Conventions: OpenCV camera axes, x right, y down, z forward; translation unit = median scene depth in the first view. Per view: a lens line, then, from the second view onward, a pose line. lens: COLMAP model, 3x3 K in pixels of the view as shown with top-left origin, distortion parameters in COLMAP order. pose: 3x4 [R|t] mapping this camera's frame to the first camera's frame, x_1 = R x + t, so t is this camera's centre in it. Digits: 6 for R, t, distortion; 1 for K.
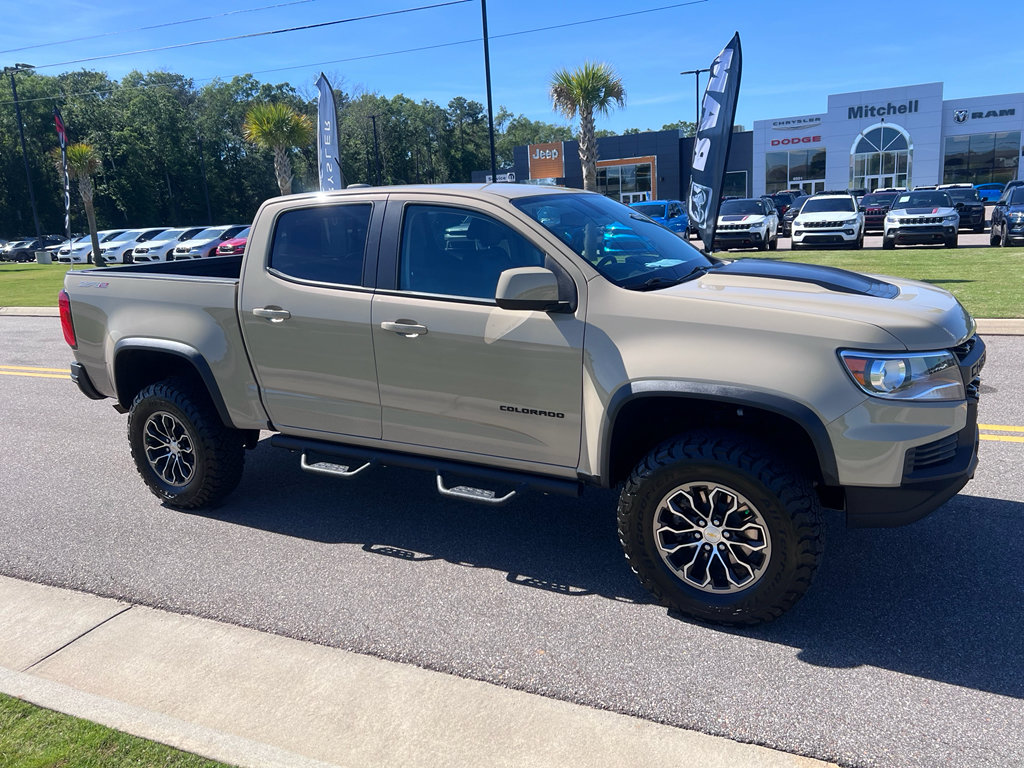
lens RADIAL K [[789.5, 0, 515.7], [0, 789.5, 375.8], [0, 0, 1]] dist [0.021823, -0.003280]
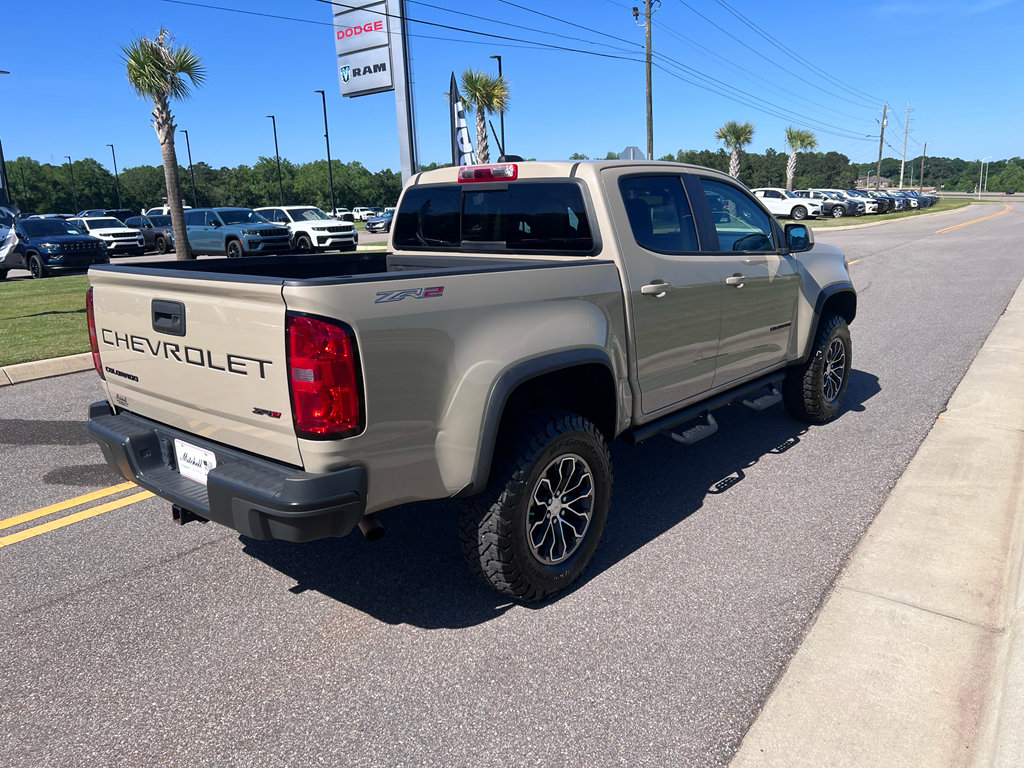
lens RADIAL K [[781.2, 0, 522.5], [0, 781.2, 382.6], [0, 0, 1]] dist [0.027329, -0.006948]
pose [[0.185338, -0.180018, 0.966045, -0.287132], [0.226845, 0.964363, 0.136184, -0.030765], [-0.956133, 0.193903, 0.219569, 0.227206]]
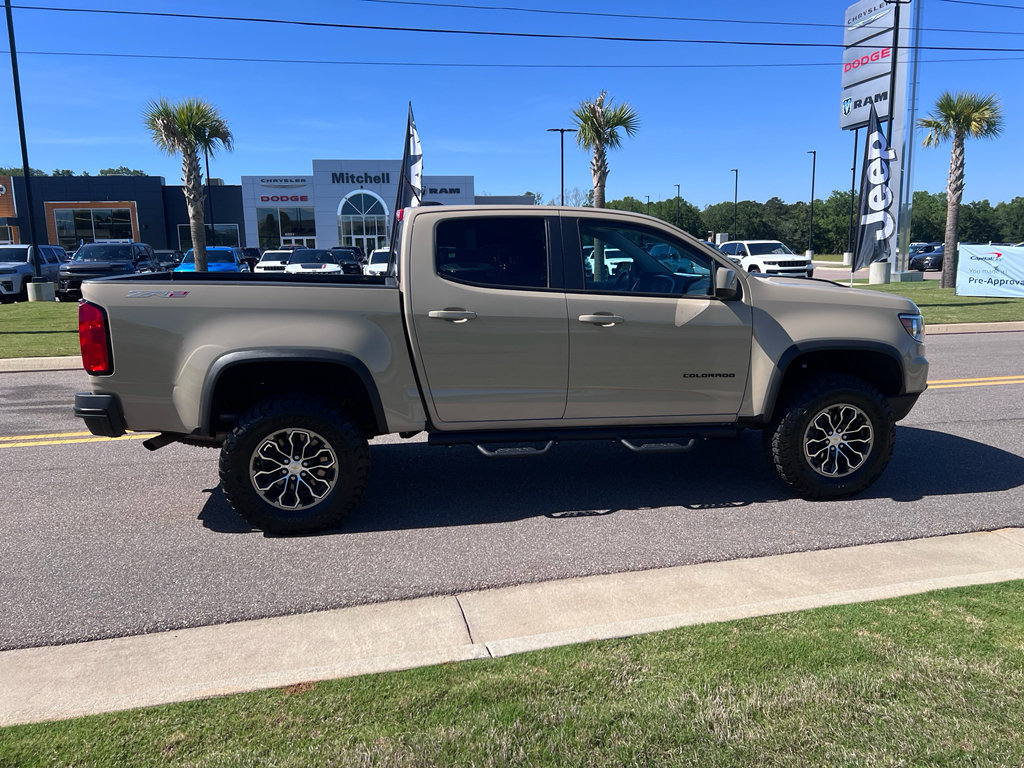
lens RADIAL K [[781.2, 0, 522.5], [0, 781.2, 382.6], [0, 0, 1]] dist [0.027329, -0.006948]
pose [[0.776061, -0.067777, 0.627005, -0.209818], [0.105001, 0.994218, -0.022490, 0.010674], [-0.621855, 0.083290, 0.778690, 0.031084]]
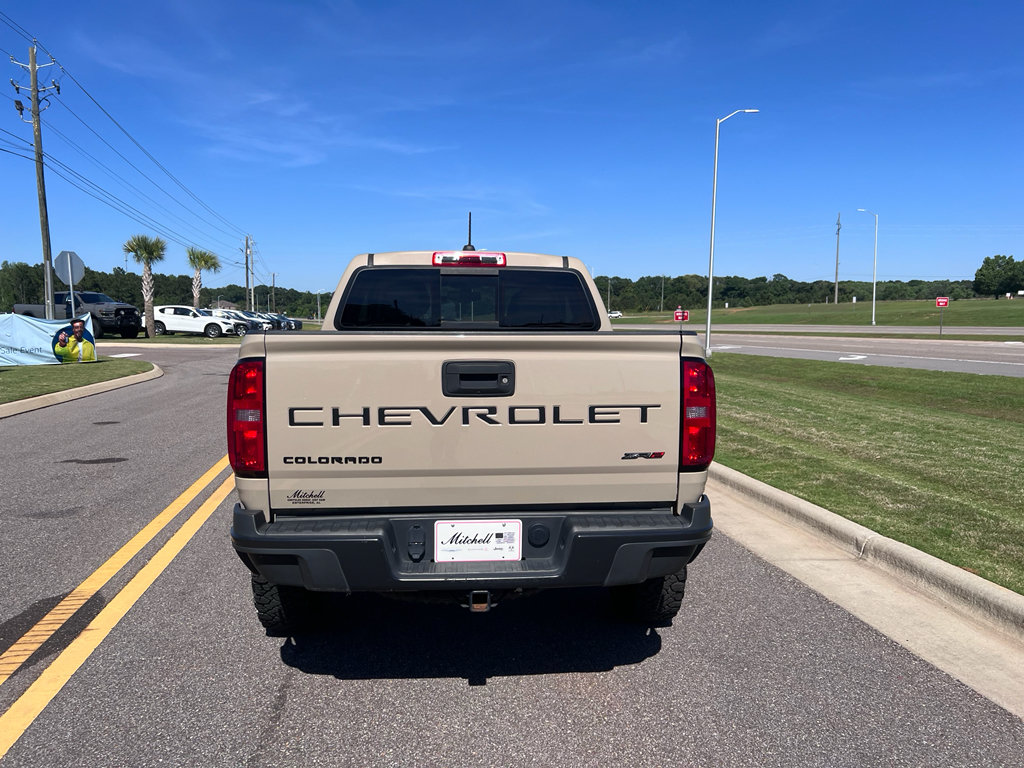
lens RADIAL K [[789.5, 0, 515.7], [0, 789.5, 375.8], [0, 0, 1]] dist [0.021823, -0.003280]
pose [[-0.574462, -0.014965, 0.818394, -0.269885], [0.197261, 0.967834, 0.156162, -0.060598], [-0.794406, 0.251146, -0.553032, 0.405730]]
